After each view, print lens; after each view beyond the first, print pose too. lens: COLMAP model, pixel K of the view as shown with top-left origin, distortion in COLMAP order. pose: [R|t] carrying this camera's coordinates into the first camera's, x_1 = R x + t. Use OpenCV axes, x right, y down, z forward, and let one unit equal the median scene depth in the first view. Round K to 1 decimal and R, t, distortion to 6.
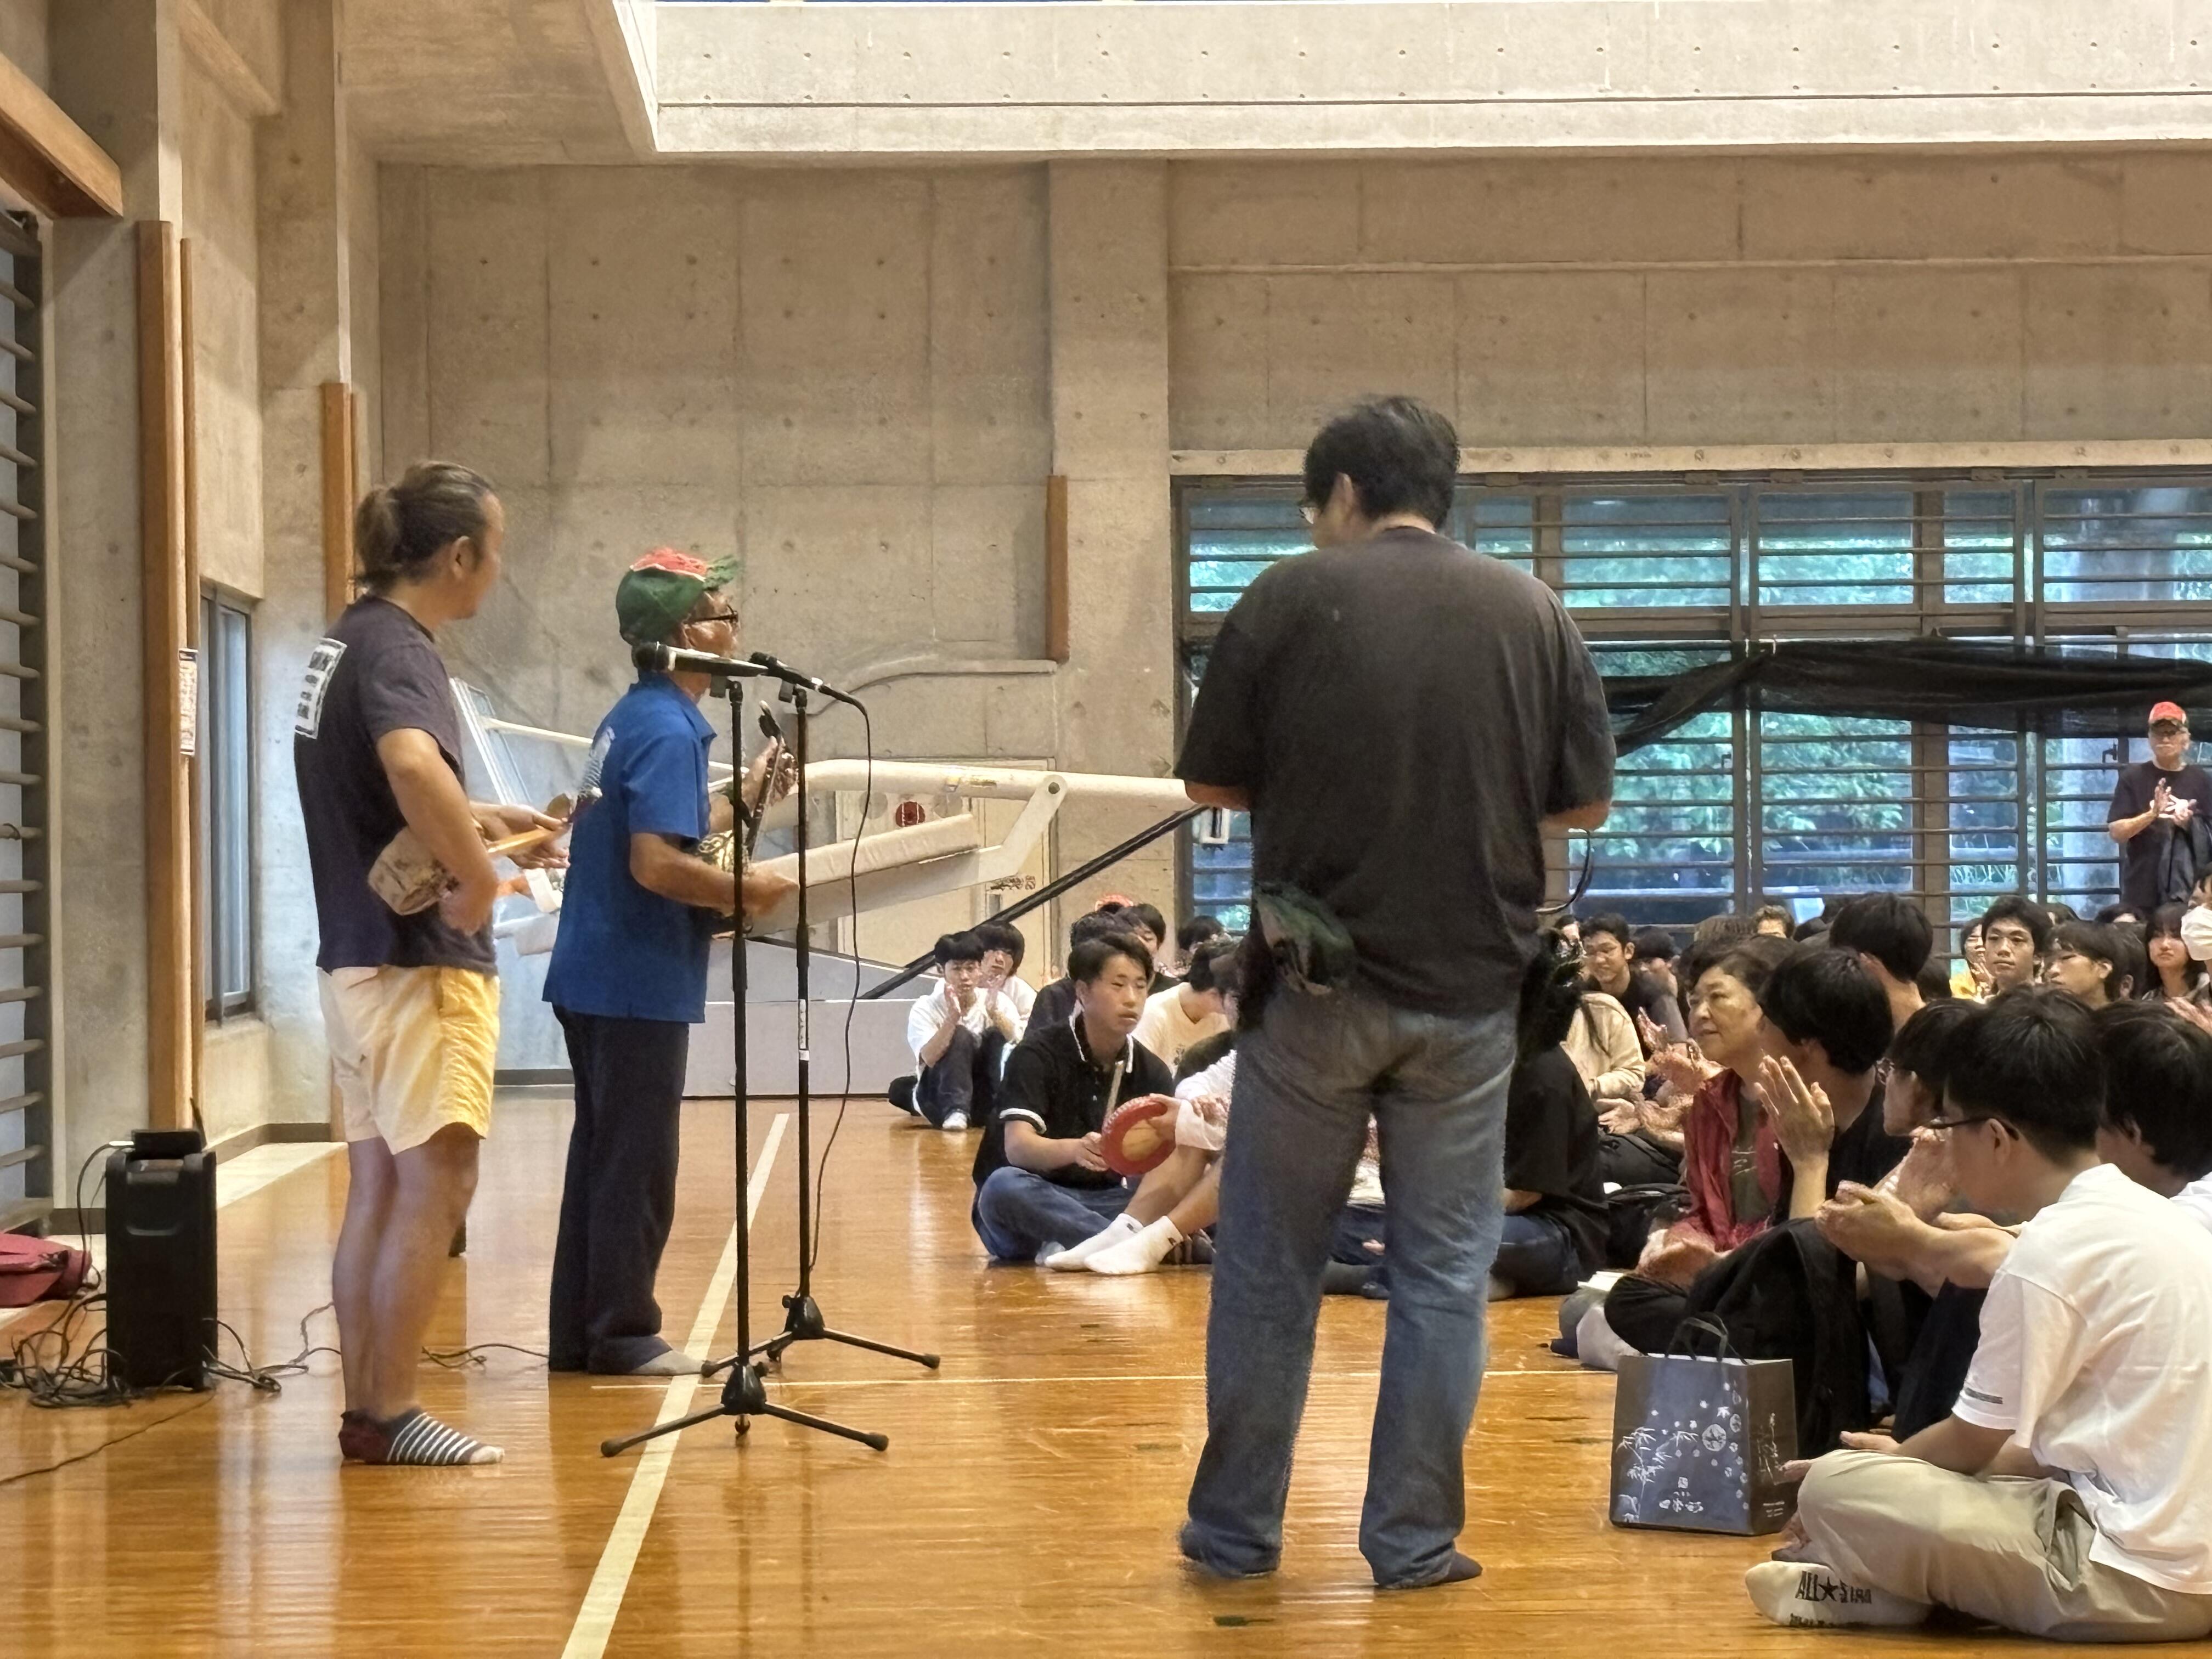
lens RADIAL K [[6323.0, 0, 1106.0], [0, 6323.0, 827.0], [0, 0, 1]] dist [0.054514, 0.000000]
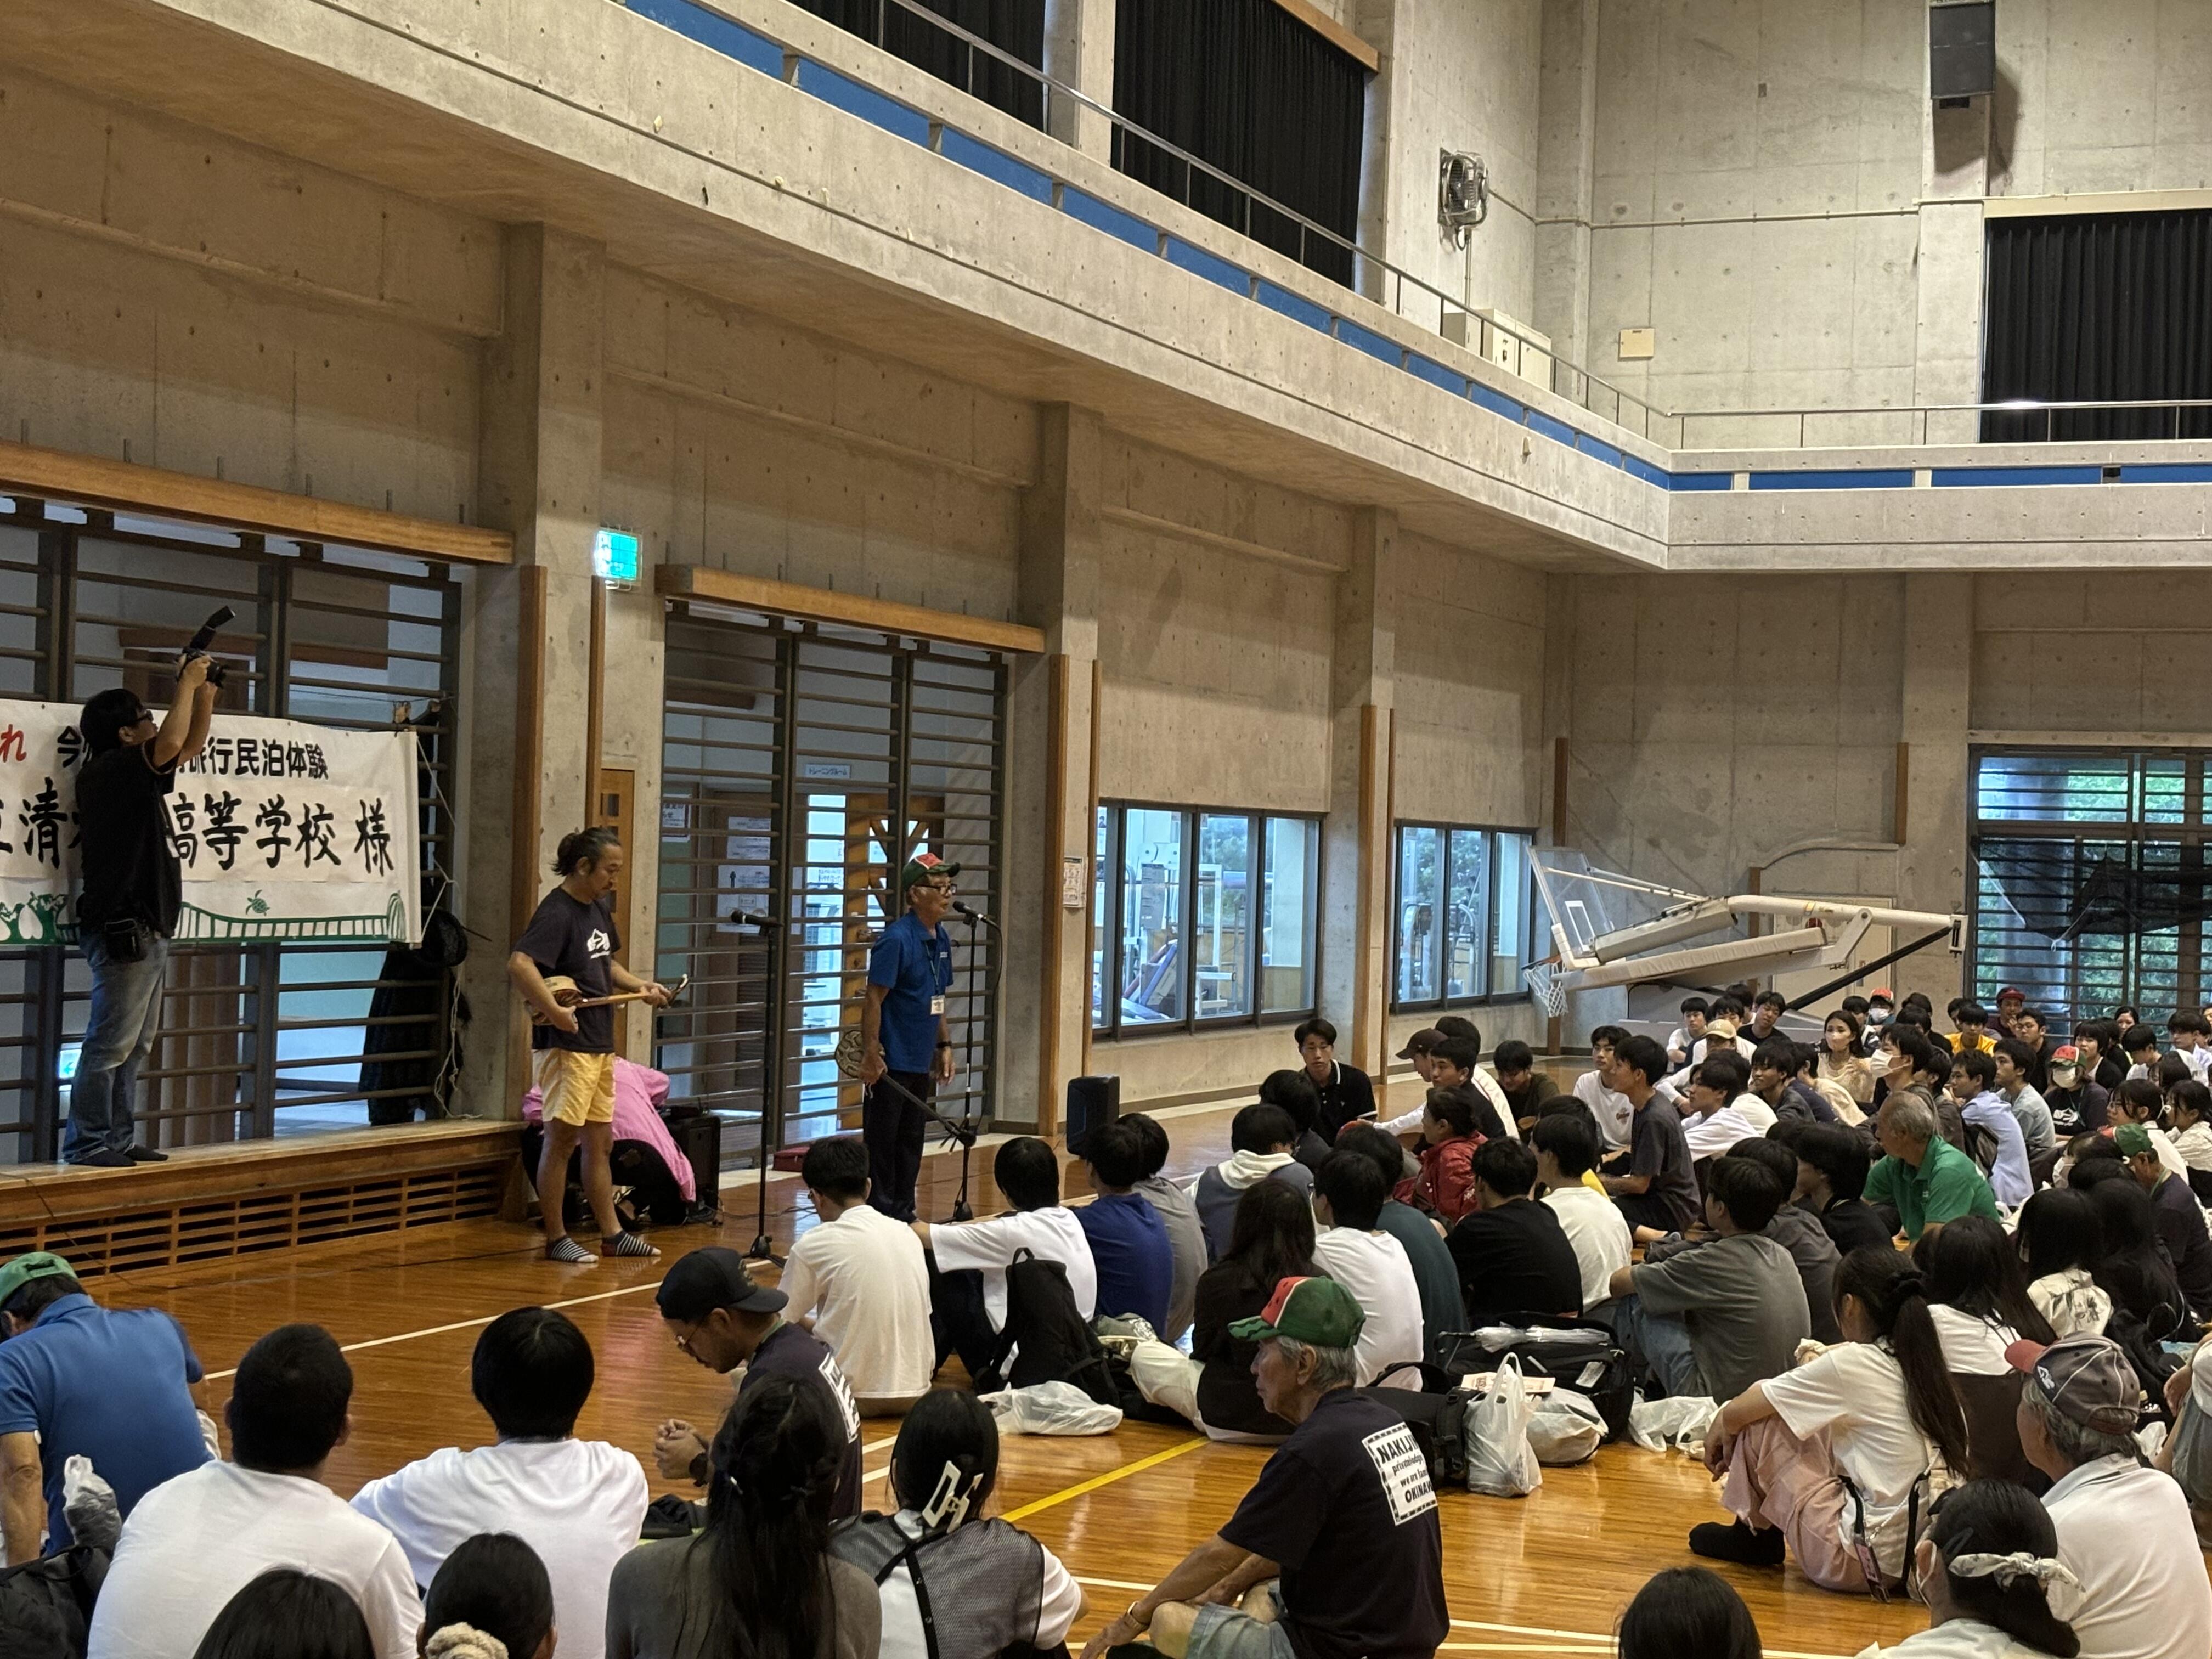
lens RADIAL K [[3621.1, 0, 1156.1], [0, 3621.1, 777.8], [0, 0, 1]] dist [0.291195, 0.000000]
pose [[0.902313, 0.030355, -0.430012, 0.253336], [-0.037051, 0.999287, -0.007204, -0.029839], [0.429487, 0.022432, 0.902794, -0.048861]]
